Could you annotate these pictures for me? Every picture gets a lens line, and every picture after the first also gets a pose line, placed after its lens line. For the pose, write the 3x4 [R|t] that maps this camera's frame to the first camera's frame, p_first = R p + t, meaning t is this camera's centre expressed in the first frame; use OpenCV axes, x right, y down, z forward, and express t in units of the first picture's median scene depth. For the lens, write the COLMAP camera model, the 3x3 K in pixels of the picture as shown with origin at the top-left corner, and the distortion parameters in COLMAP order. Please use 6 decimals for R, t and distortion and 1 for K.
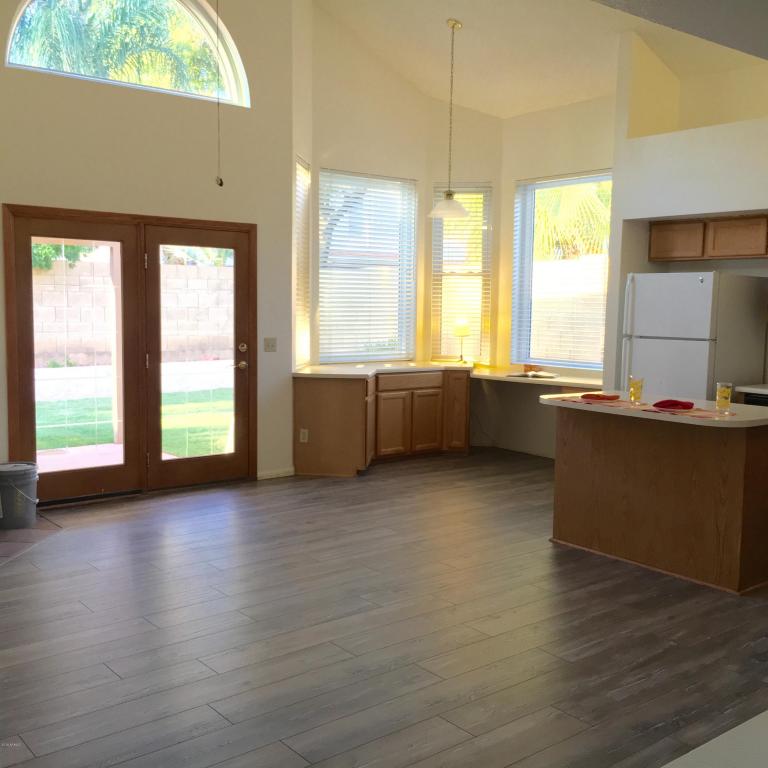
lens RADIAL K [[875.7, 0, 385.6], [0, 875.7, 378.7], [0, 0, 1]] dist [0.065886, 0.000000]
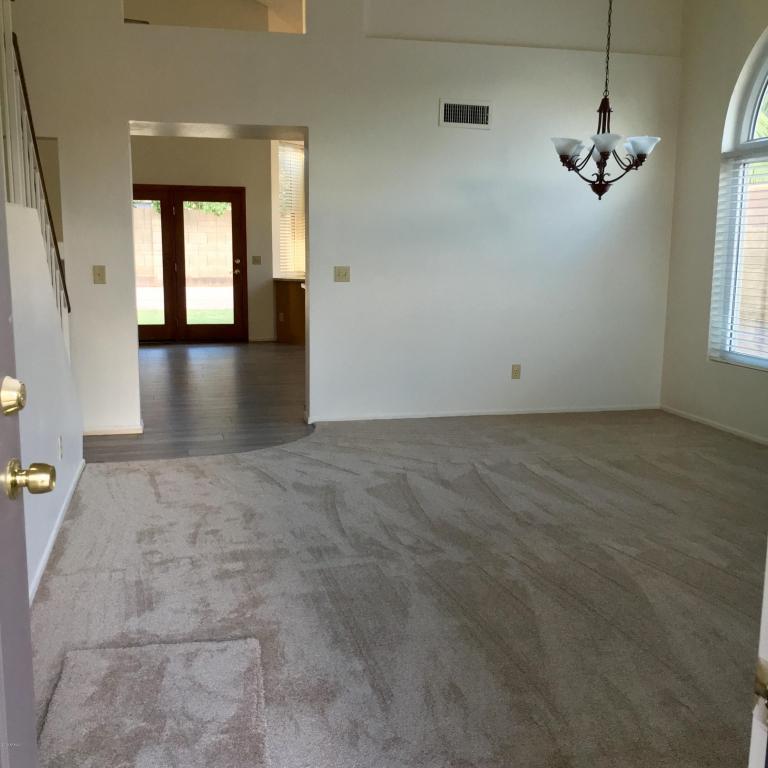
lens RADIAL K [[875.7, 0, 383.5], [0, 875.7, 386.0], [0, 0, 1]] dist [0.065886, 0.000000]
pose [[0.876532, 0.054116, -0.478292, 0.959081], [-0.032890, 0.998071, 0.052651, 0.112323], [0.480219, -0.030420, 0.876621, -0.379120]]
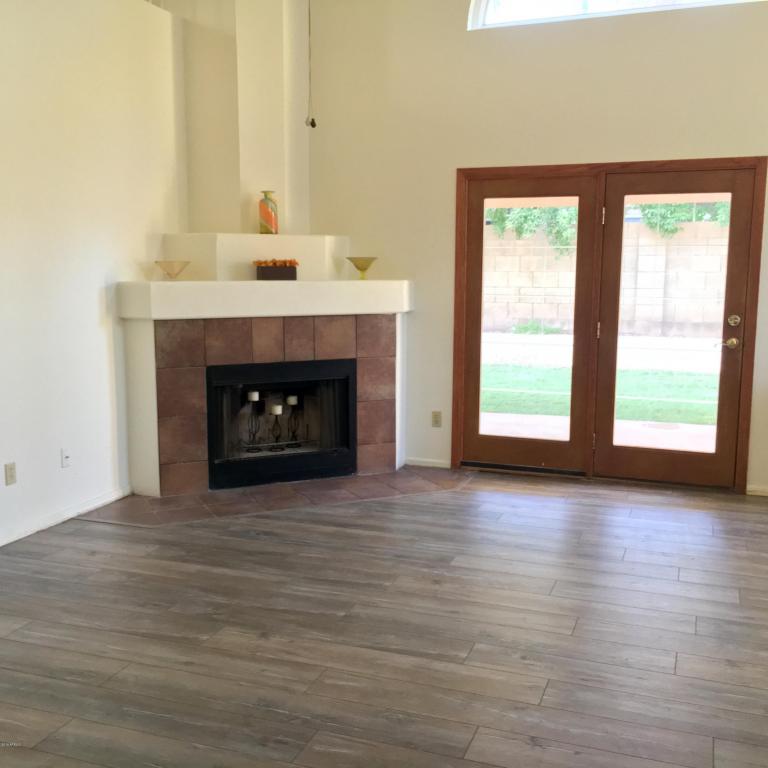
lens RADIAL K [[875.7, 0, 382.9], [0, 875.7, 387.8], [0, 0, 1]] dist [0.065886, 0.000000]
pose [[0.510862, 0.110284, -0.852559, 0.369650], [-0.071661, 0.993748, 0.085608, -0.022258], [0.856670, 0.017362, 0.515572, 0.351797]]
